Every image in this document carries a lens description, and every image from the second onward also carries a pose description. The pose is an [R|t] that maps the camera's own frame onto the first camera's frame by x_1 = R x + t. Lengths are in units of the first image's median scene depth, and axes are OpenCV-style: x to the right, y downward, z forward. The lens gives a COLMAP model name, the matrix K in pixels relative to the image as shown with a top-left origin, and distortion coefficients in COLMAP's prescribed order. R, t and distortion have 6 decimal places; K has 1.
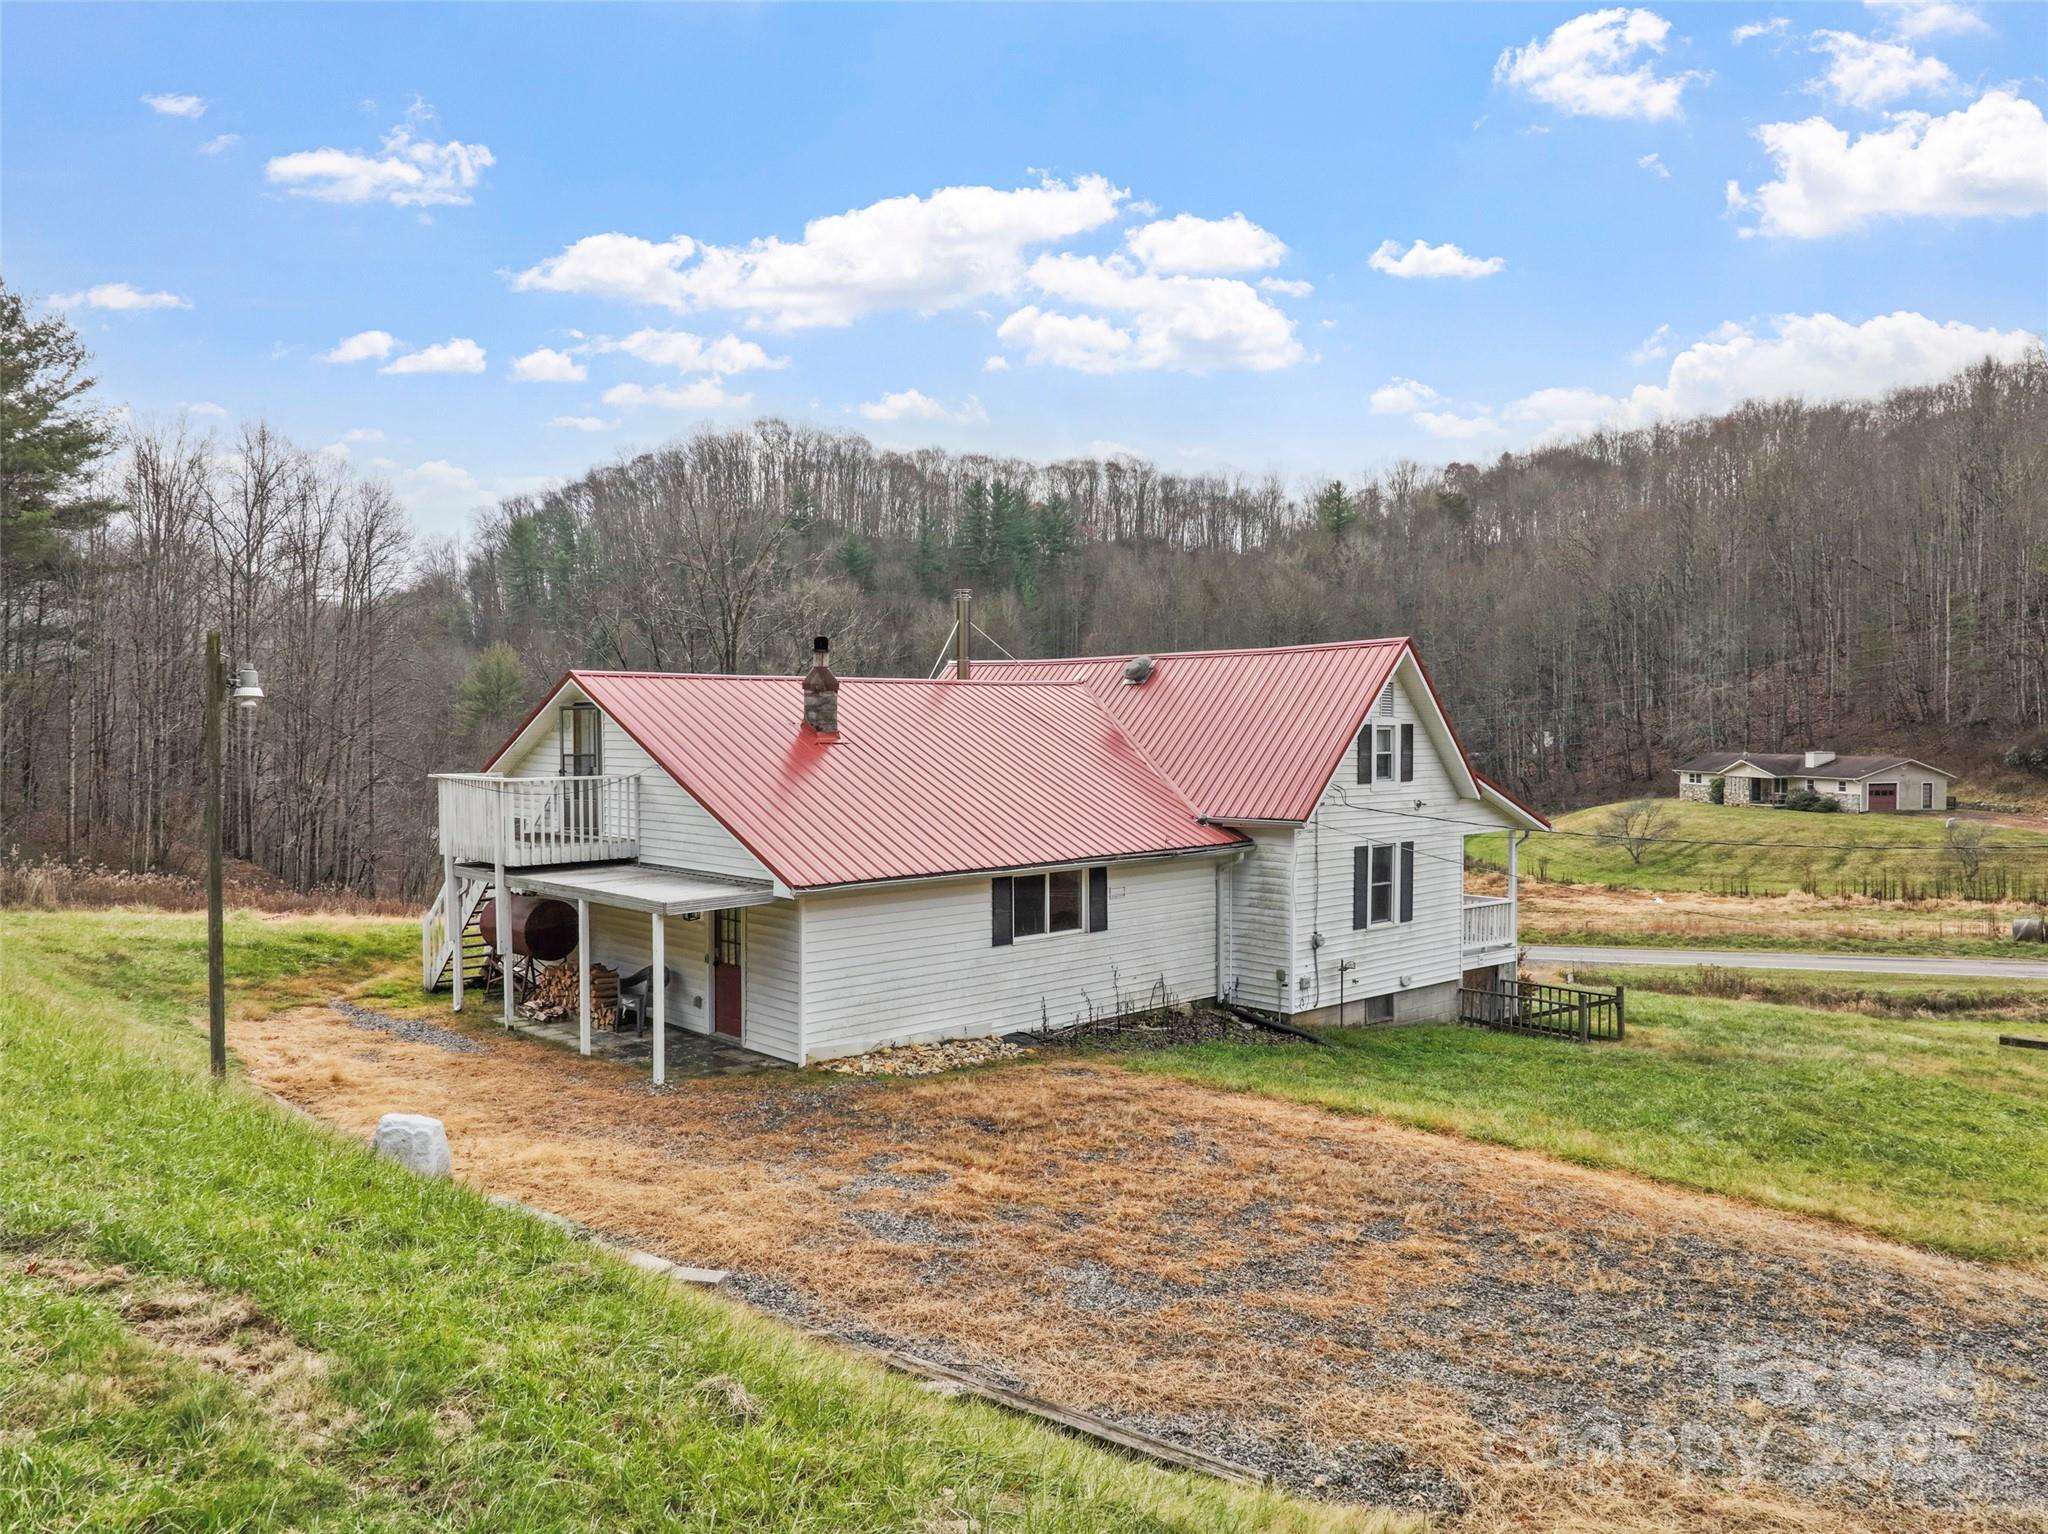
lens RADIAL K [[1452.4, 0, 1024.0], [0, 1452.4, 767.0], [0, 0, 1]] dist [0.005343, 0.001479]
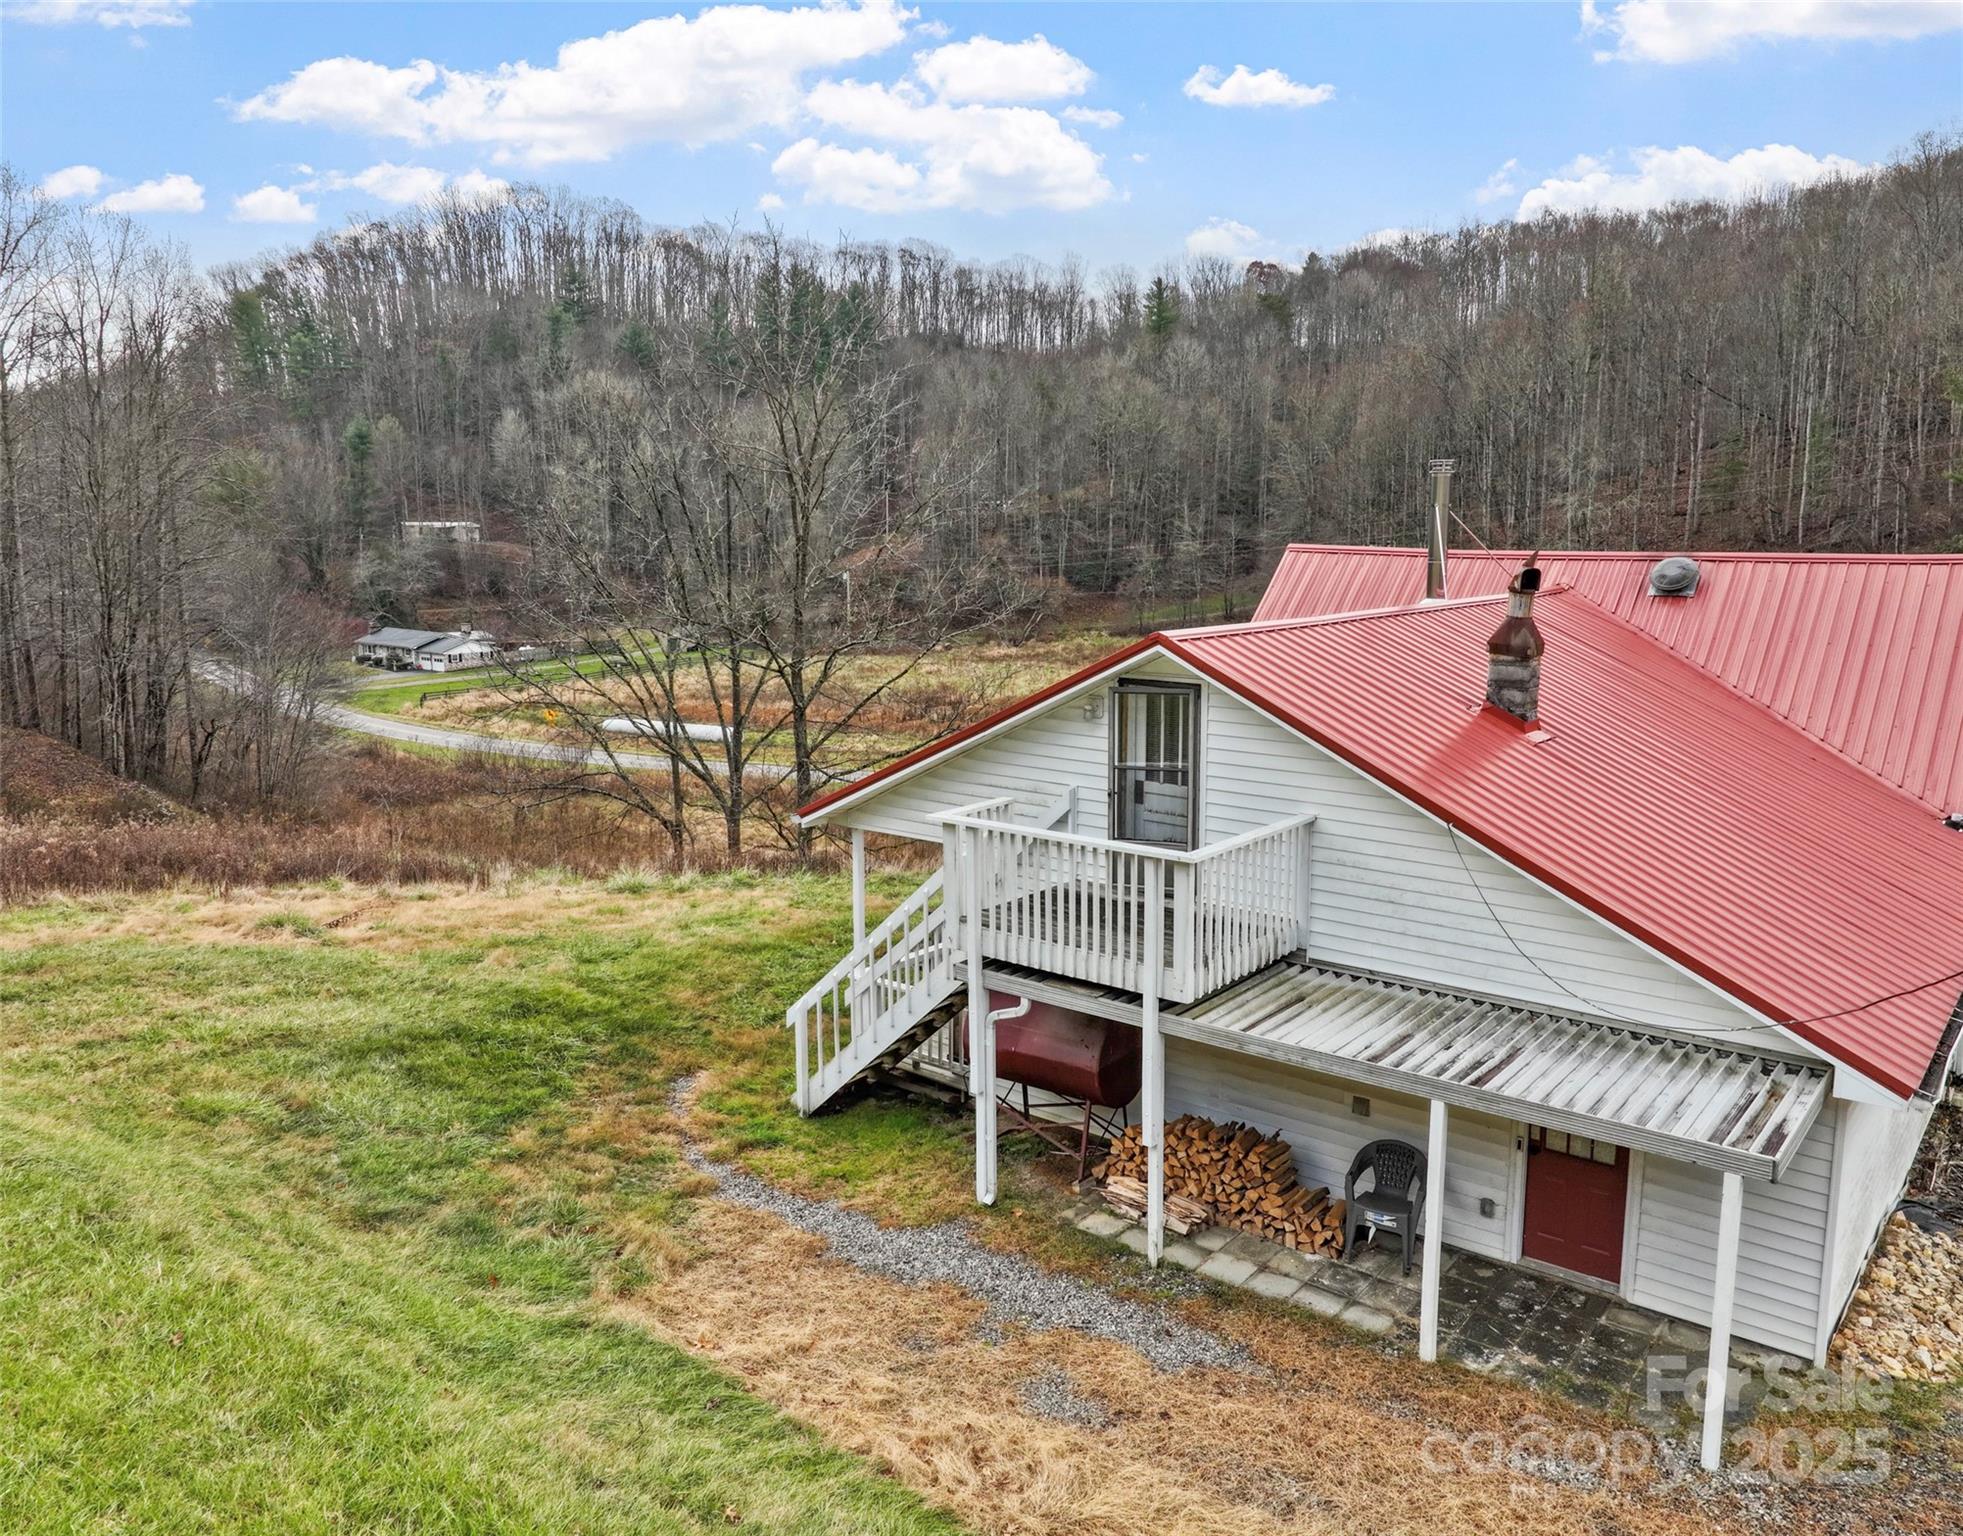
lens RADIAL K [[1428.4, 0, 1011.2], [0, 1428.4, 770.8], [0, 0, 1]] dist [0.060311, -0.129702]
pose [[0.985888, -0.025327, 0.165480, -0.365083], [0.001582, 0.989855, 0.142074, -0.072716], [-0.167400, -0.139807, 0.975926, 0.342398]]
